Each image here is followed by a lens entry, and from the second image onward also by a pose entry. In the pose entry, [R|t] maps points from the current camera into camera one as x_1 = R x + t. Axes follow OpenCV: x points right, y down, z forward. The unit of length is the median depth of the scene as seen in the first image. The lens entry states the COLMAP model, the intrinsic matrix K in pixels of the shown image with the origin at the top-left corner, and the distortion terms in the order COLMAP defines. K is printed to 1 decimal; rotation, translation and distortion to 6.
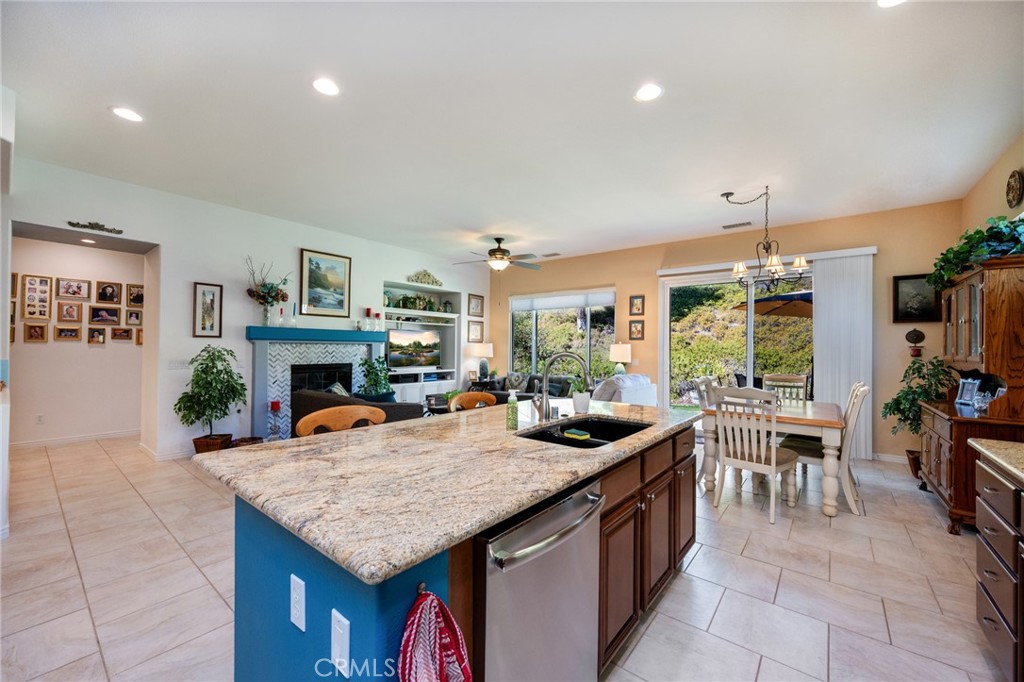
lens RADIAL K [[396.9, 0, 512.0], [0, 396.9, 341.0], [0, 0, 1]] dist [-0.001069, -0.000030]
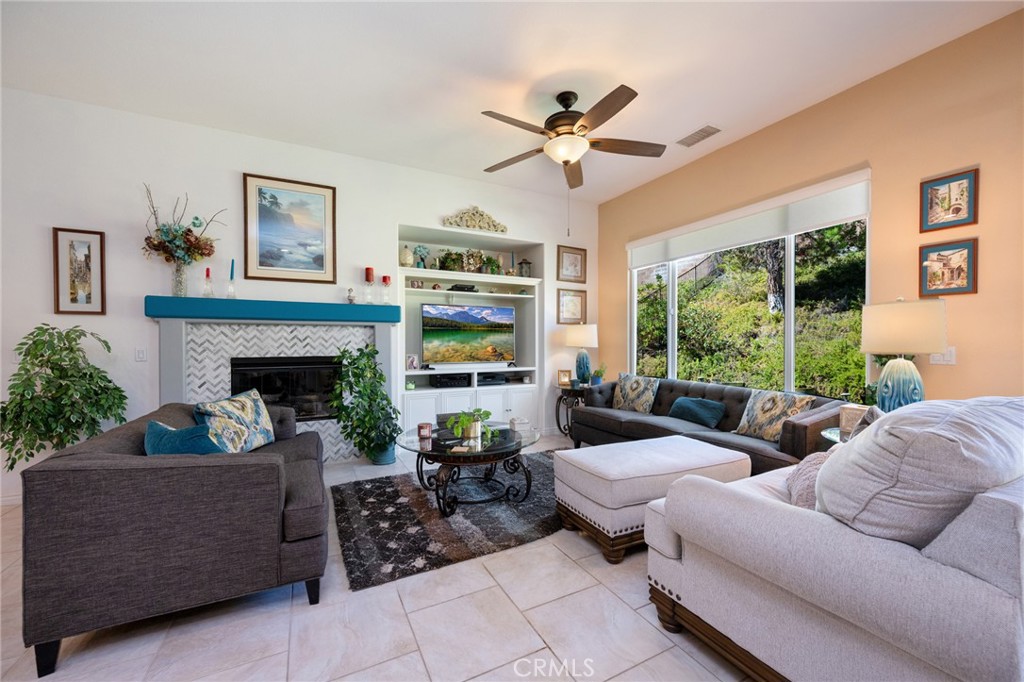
lens RADIAL K [[396.9, 0, 512.0], [0, 396.9, 341.0], [0, 0, 1]] dist [-0.001069, -0.000030]
pose [[0.914928, -0.015400, -0.403324, 0.081743], [0.018951, 0.999809, 0.004815, 0.029004], [0.403173, -0.012049, 0.915044, 0.455368]]
